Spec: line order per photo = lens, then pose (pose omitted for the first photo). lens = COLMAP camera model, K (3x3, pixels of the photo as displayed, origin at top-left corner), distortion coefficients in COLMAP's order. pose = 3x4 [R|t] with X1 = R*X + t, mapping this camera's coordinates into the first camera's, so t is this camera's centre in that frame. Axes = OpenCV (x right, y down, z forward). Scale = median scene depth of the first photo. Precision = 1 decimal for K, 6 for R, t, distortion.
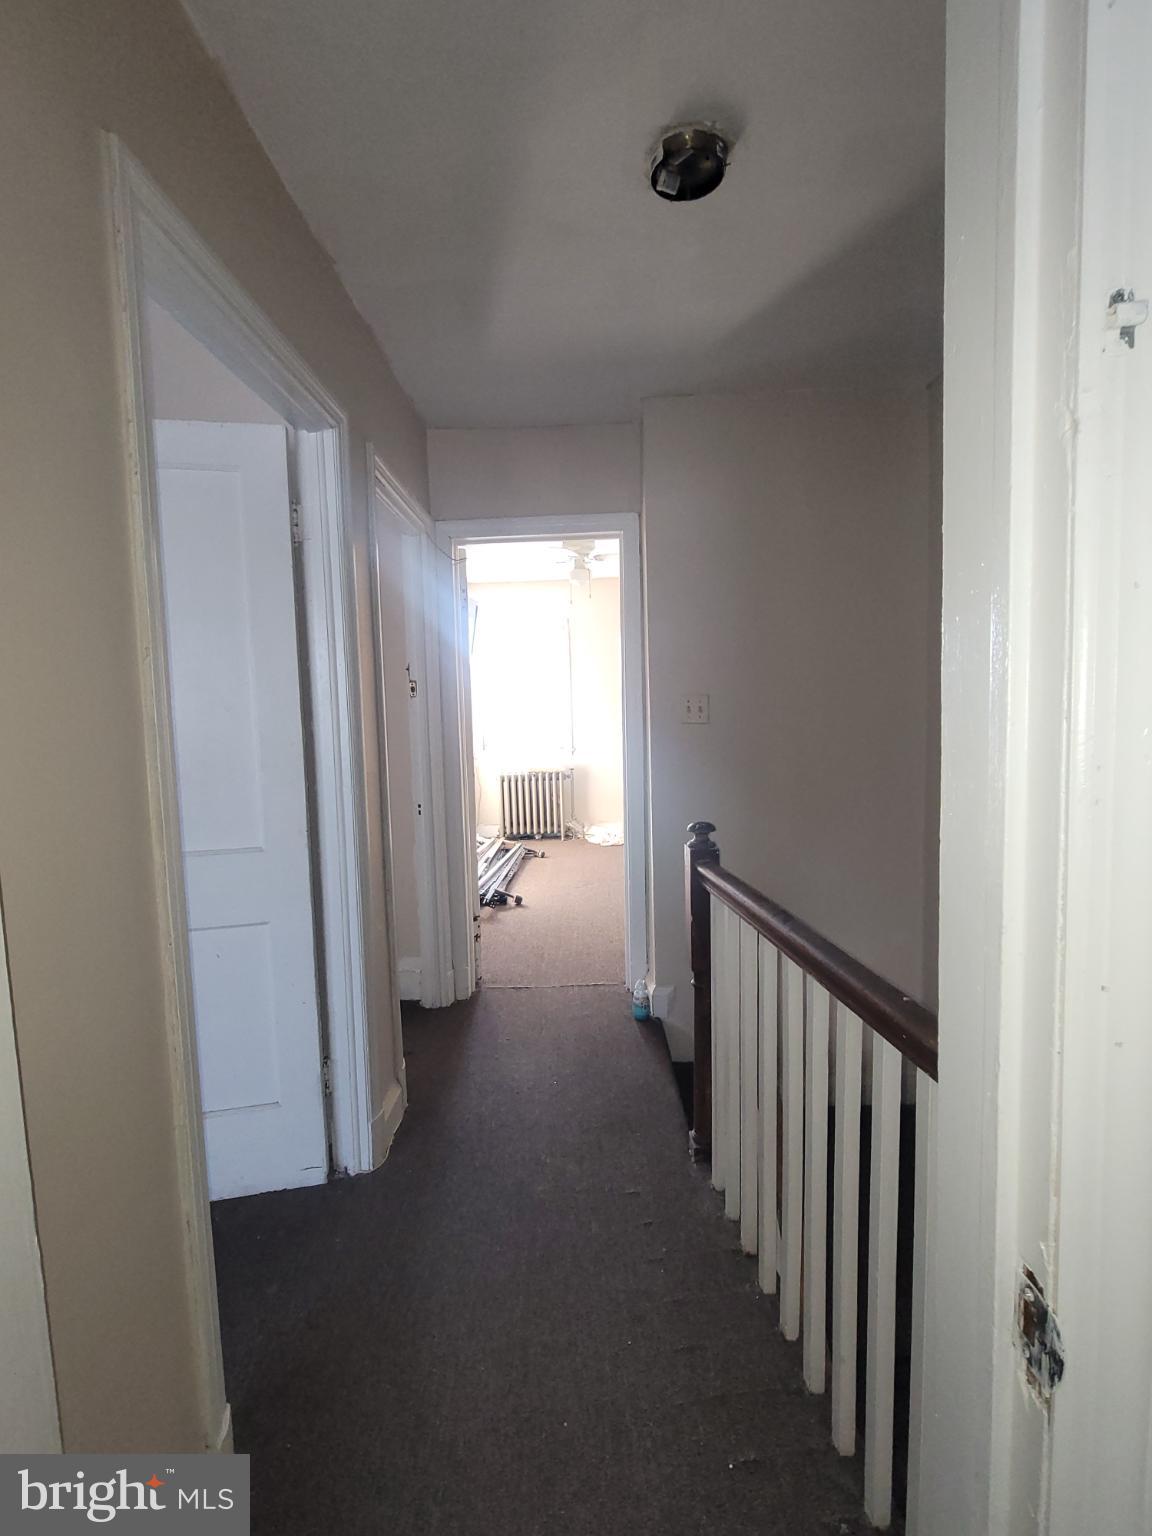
lens RADIAL K [[699.4, 0, 574.0], [0, 699.4, 767.1], [0, 0, 1]] dist [-0.001936, 0.000319]
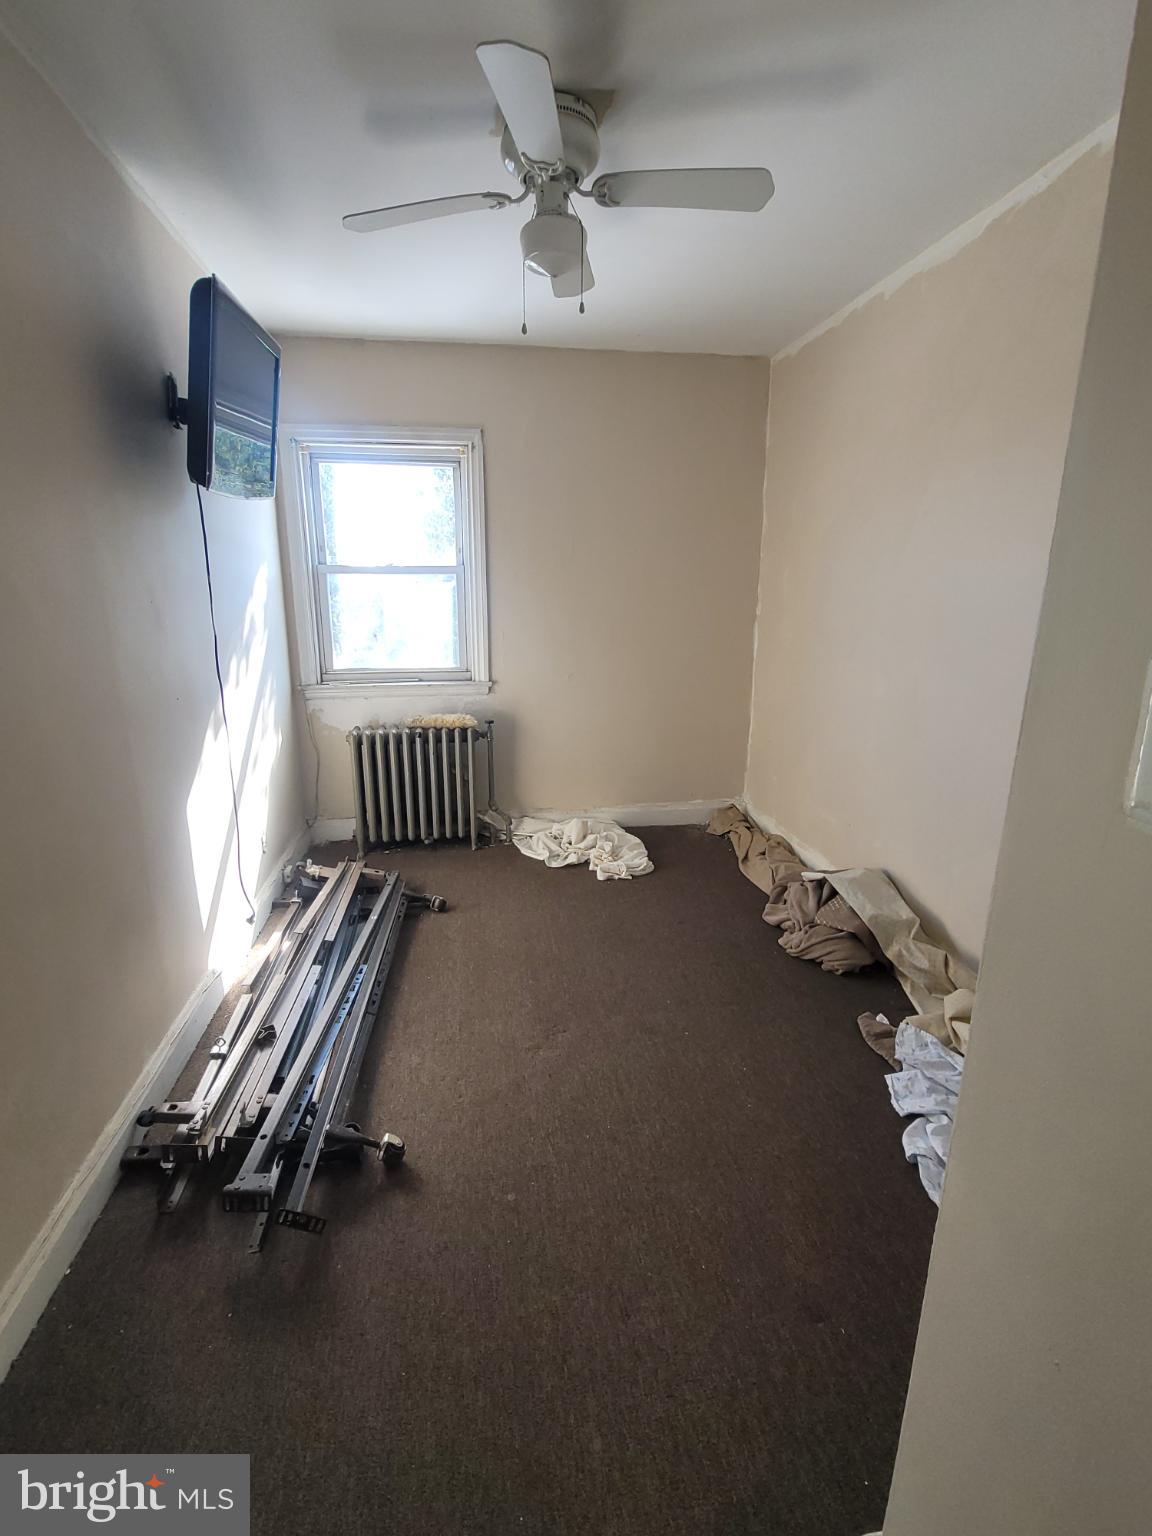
lens RADIAL K [[699.4, 0, 580.7], [0, 699.4, 769.0], [0, 0, 1]] dist [-0.001936, 0.000319]
pose [[0.983450, -0.009929, 0.180910, -0.032776], [-0.019568, 0.986836, 0.160536, -0.049588], [-0.180122, -0.161419, 0.970309, 0.451928]]
